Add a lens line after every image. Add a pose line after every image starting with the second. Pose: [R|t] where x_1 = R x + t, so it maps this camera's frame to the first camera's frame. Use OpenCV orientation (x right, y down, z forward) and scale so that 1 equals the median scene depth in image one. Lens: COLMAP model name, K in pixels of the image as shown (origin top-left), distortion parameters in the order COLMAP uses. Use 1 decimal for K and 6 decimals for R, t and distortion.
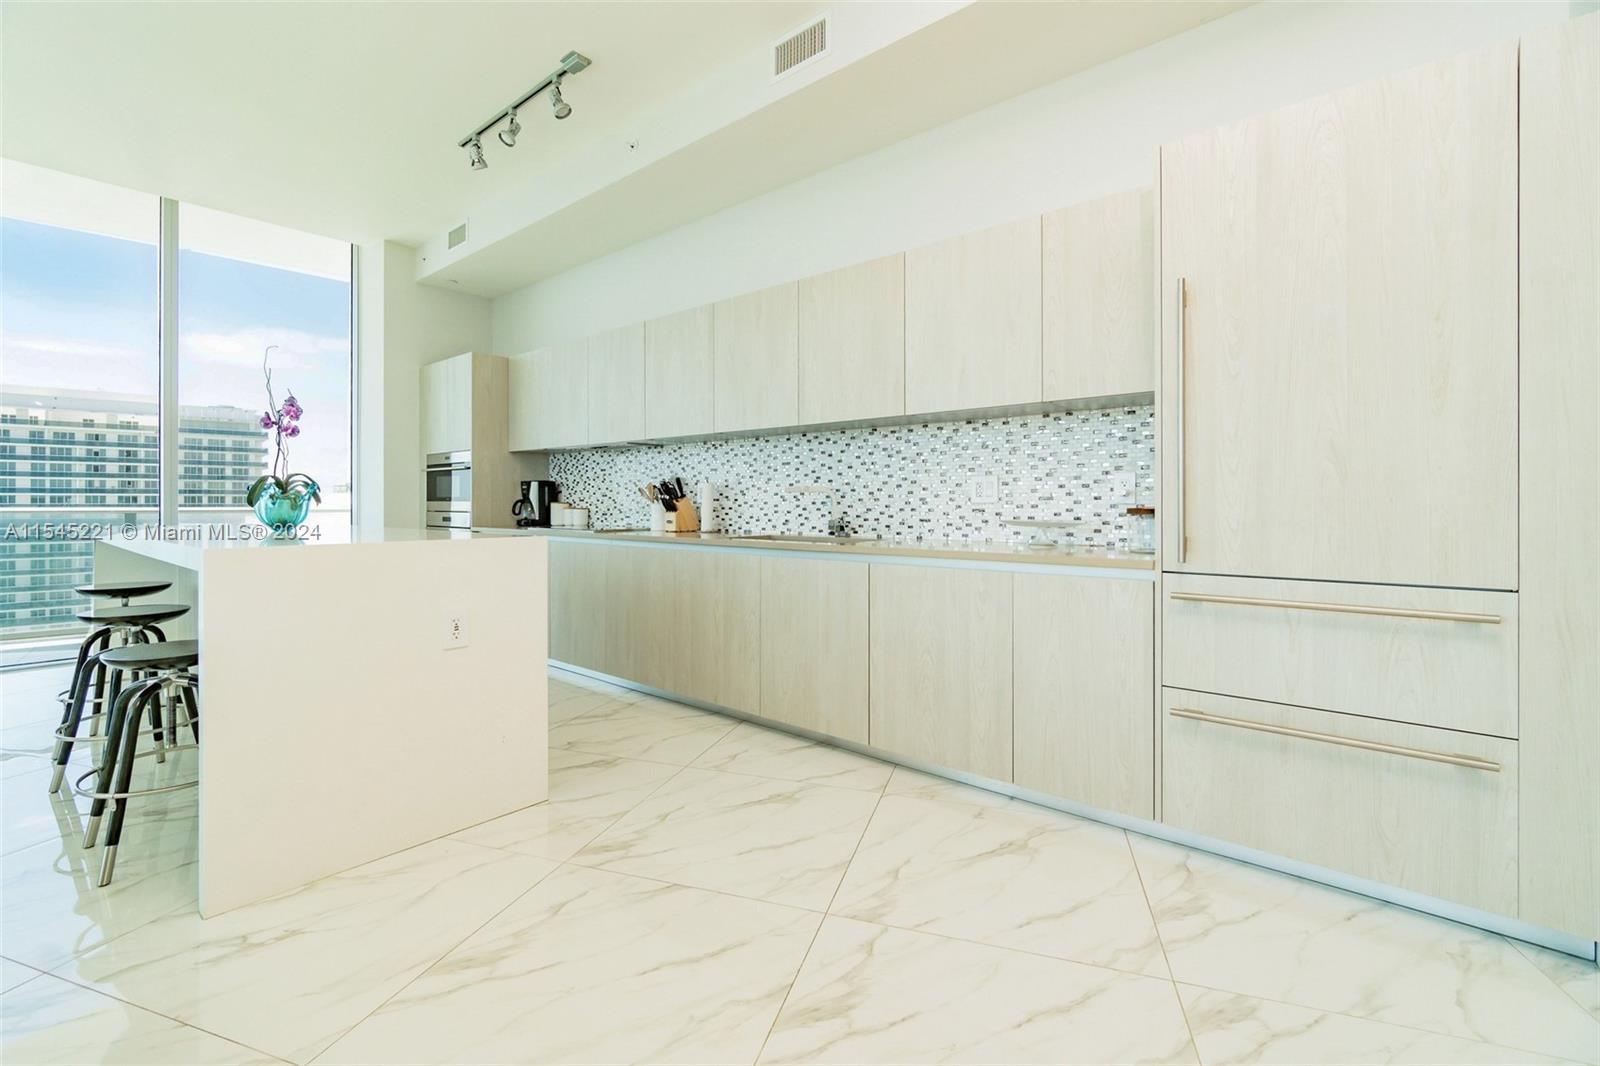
lens RADIAL K [[700.1, 0, 789.4], [0, 700.1, 504.4], [0, 0, 1]] dist [-0.007340, -0.000465]
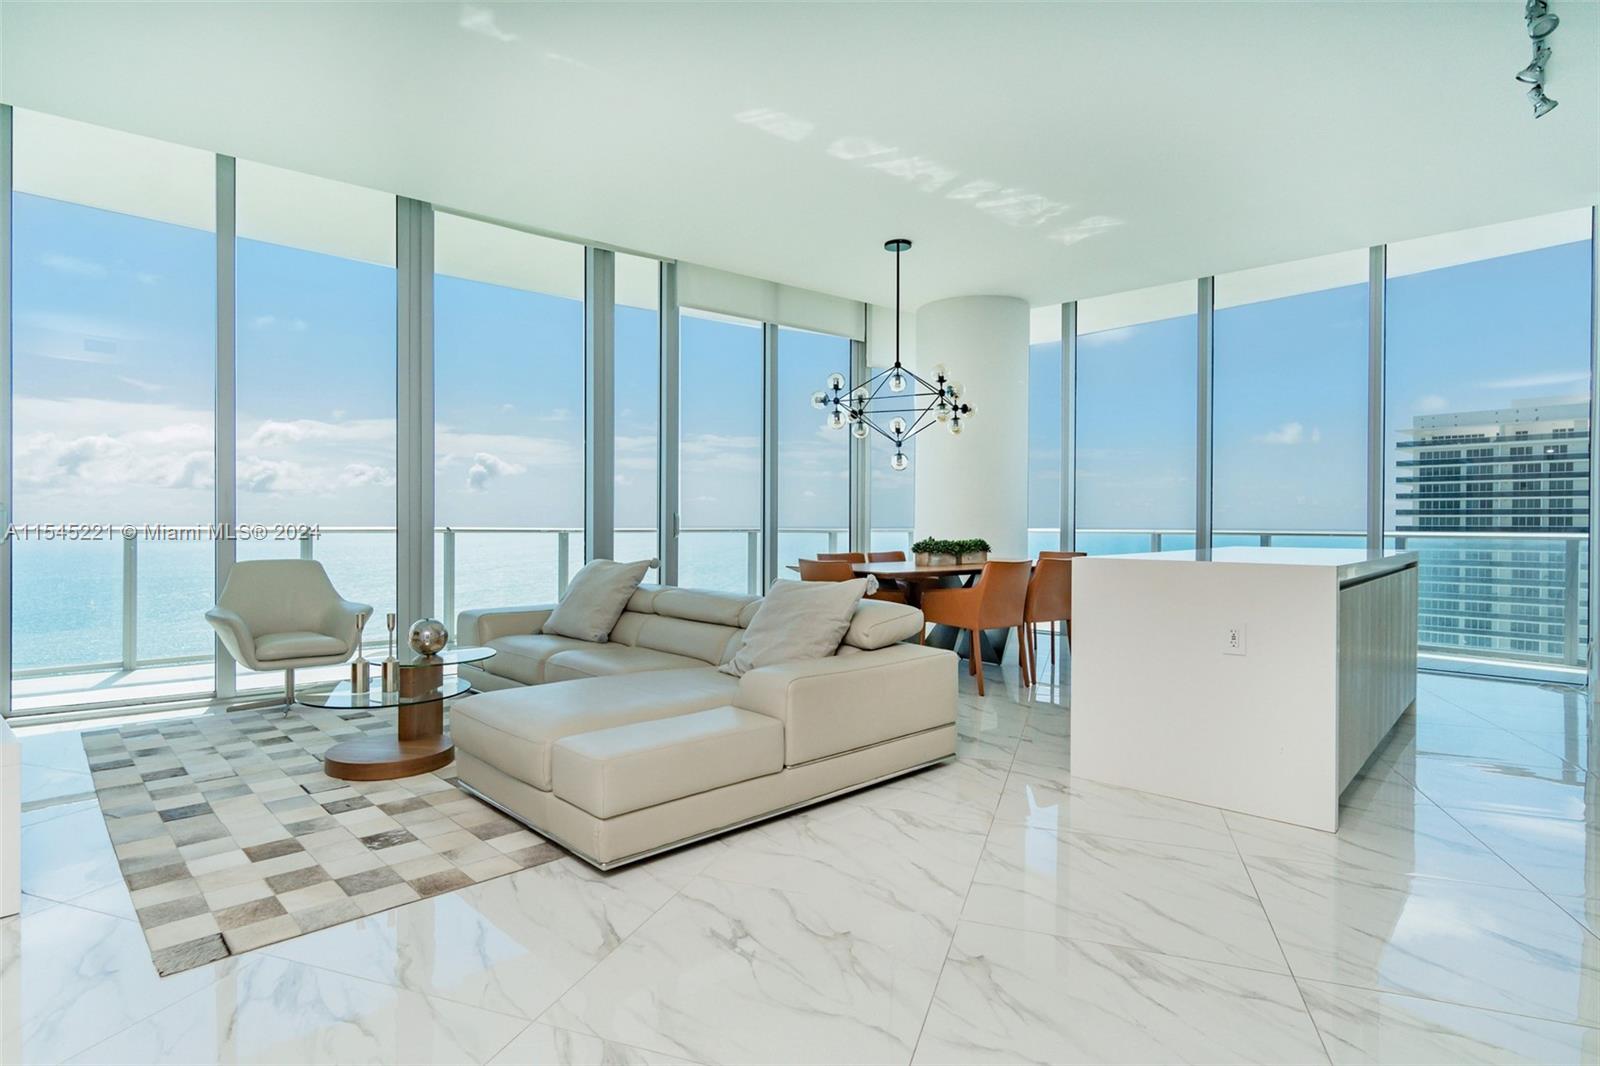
lens RADIAL K [[842.4, 0, 774.9], [0, 842.4, 528.9], [0, 0, 1]] dist [-0.000716, -0.000774]
pose [[-0.041872, 0.007260, -0.999097, 0.480761], [-0.005088, 0.999959, 0.007480, -0.007216], [0.999110, 0.005396, -0.041834, 0.140140]]
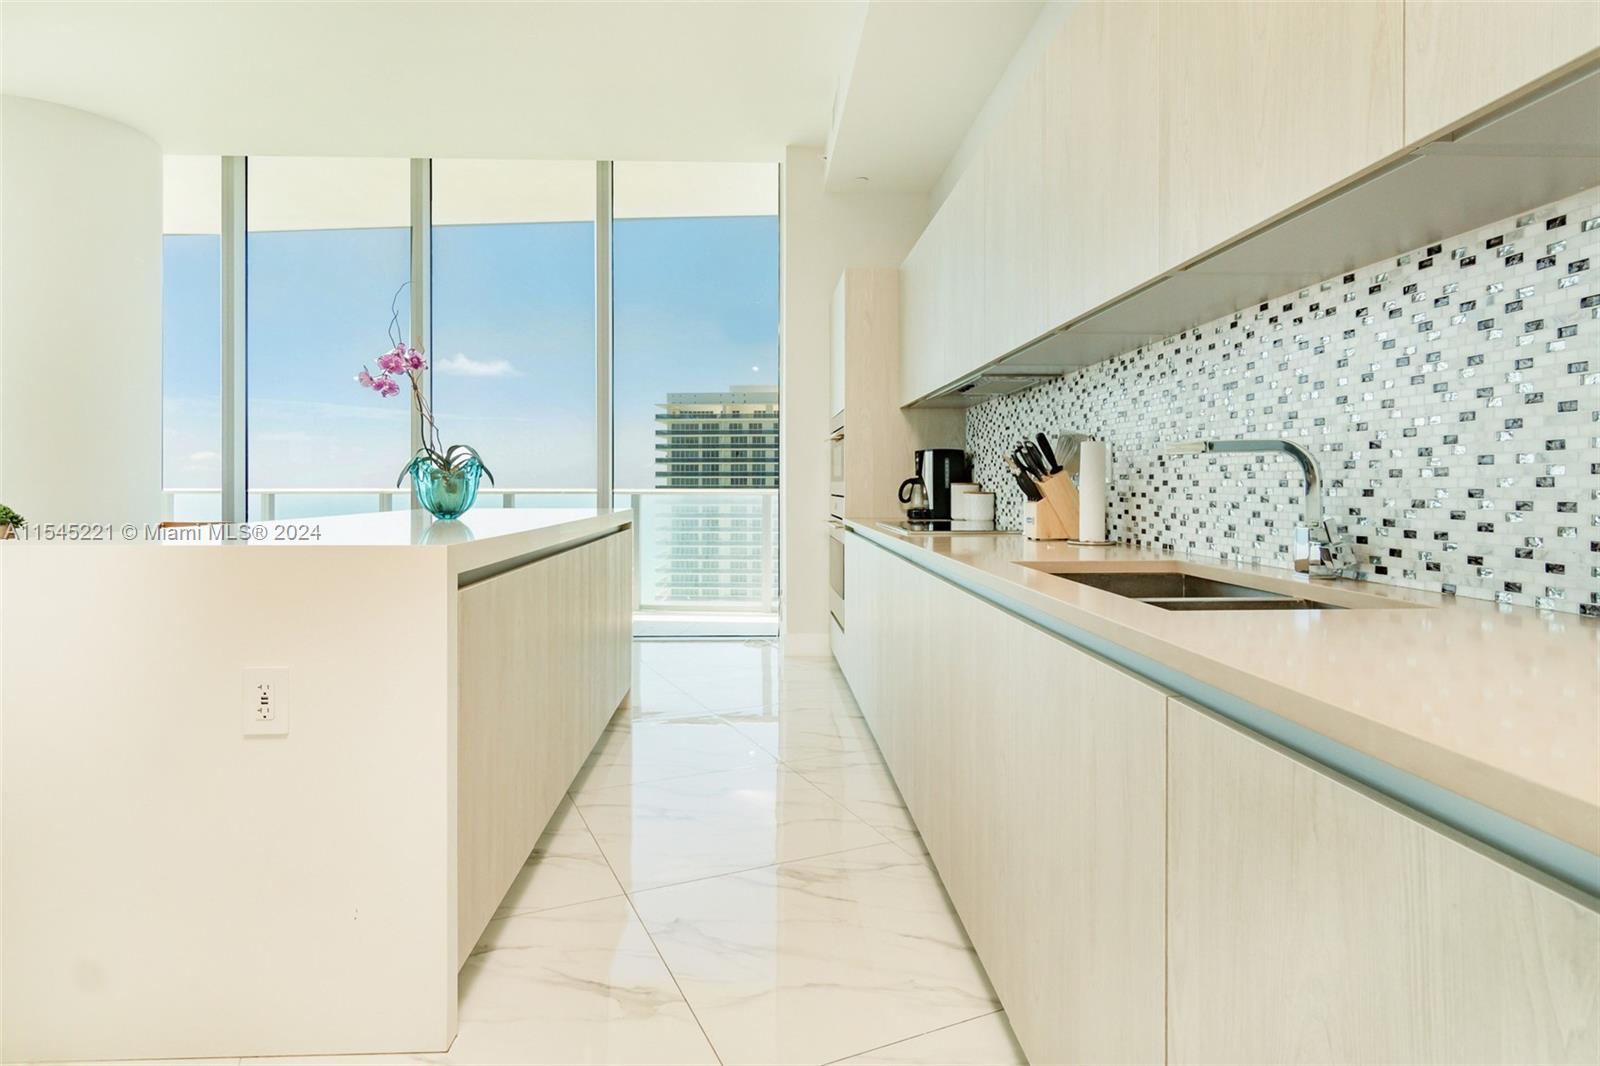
lens RADIAL K [[869.5, 0, 801.1], [0, 869.5, 487.5], [0, 0, 1]] dist [-0.000509, -0.000262]
pose [[0.687305, 0.001909, -0.726366, 0.164919], [-0.000804, 0.999998, 0.001867, -0.000230], [0.726368, -0.000699, 0.687305, 0.413195]]
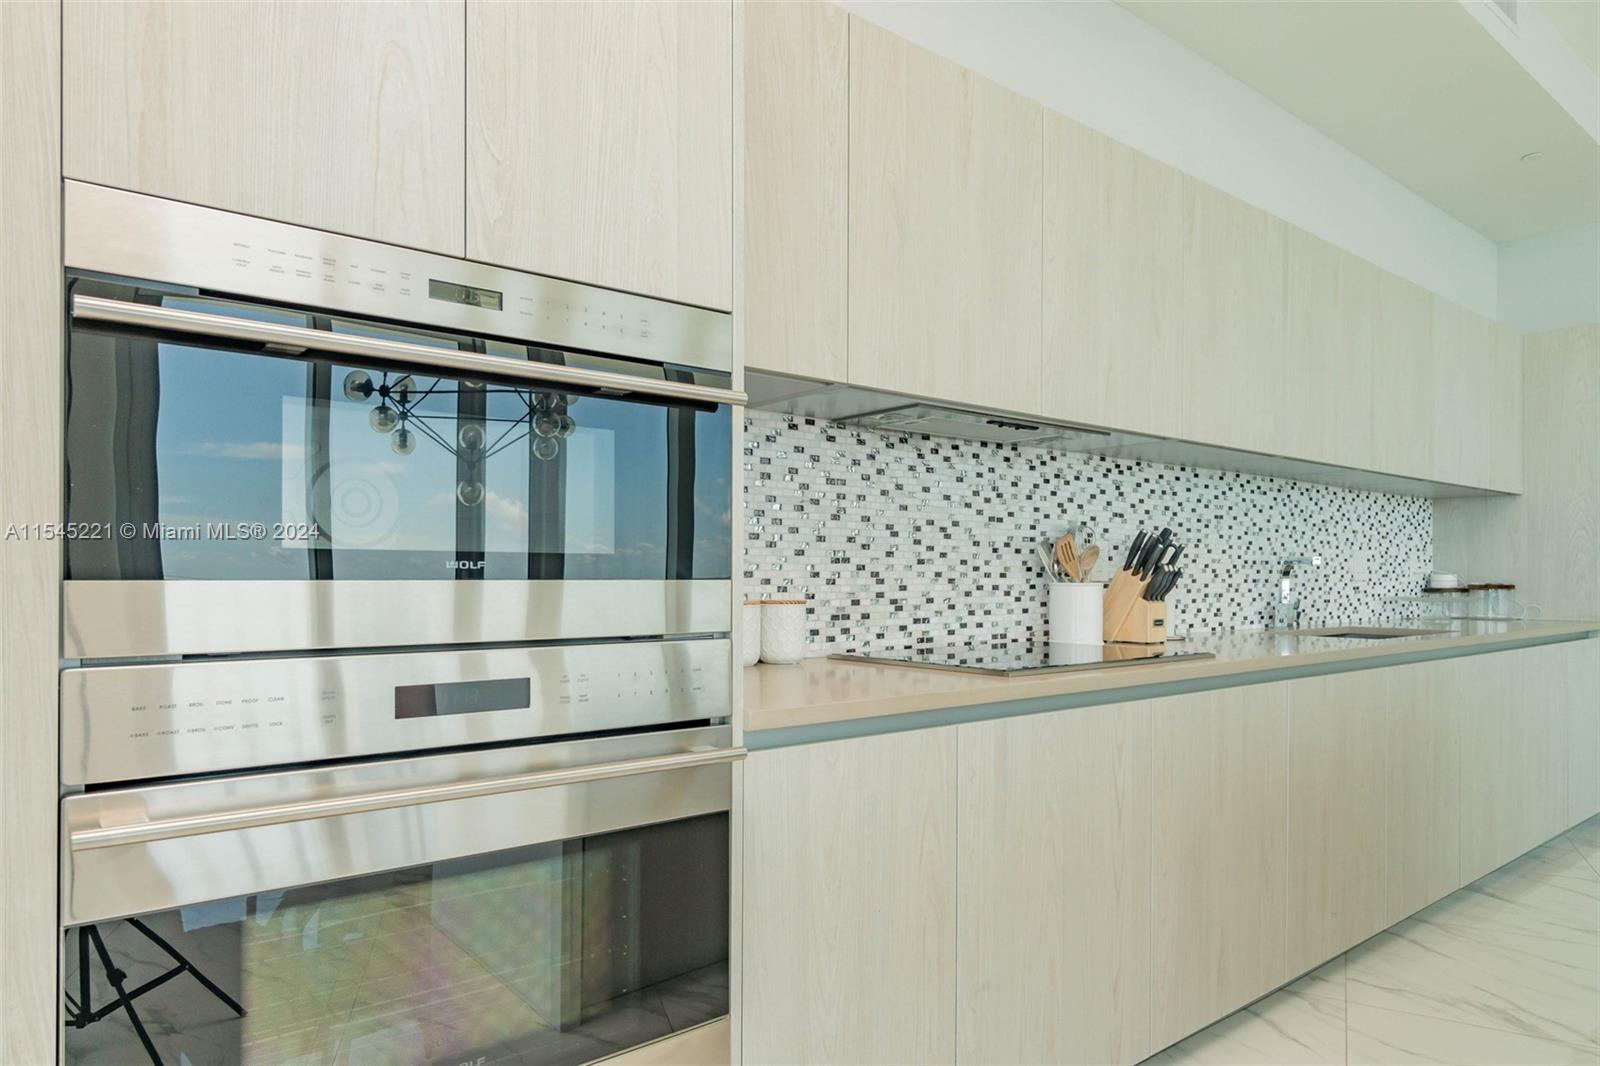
lens RADIAL K [[983.2, 0, 791.9], [0, 983.2, 575.5], [0, 0, 1]] dist [-0.000918, -0.000554]
pose [[0.192669, -0.001047, 0.981263, -0.804492], [-0.000595, 0.999999, 0.001184, -0.006570], [-0.981264, -0.000812, 0.192668, 1.044192]]
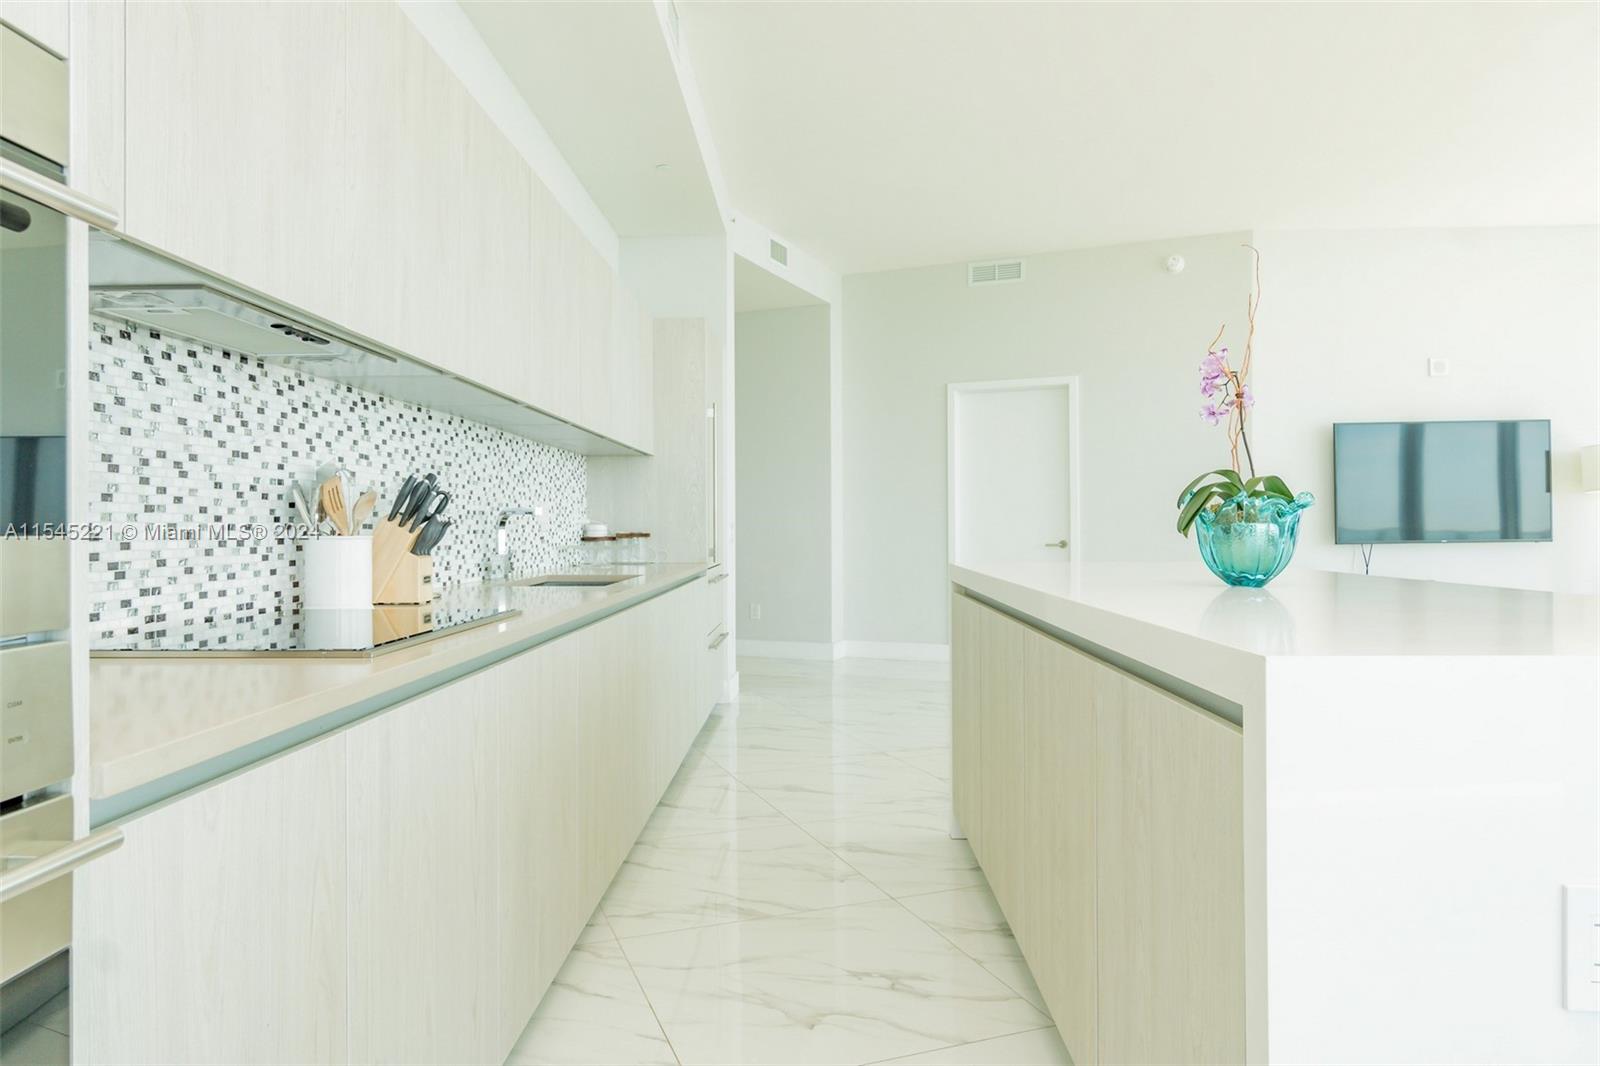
lens RADIAL K [[1020.1, 0, 791.0], [0, 1020.1, 523.7], [0, 0, 1]] dist [-0.007346, -0.001607]
pose [[-0.625068, 0.003497, 0.780563, -0.726249], [0.004833, 0.999988, -0.000610, -0.006222], [-0.780555, 0.003391, -0.625077, 1.133239]]
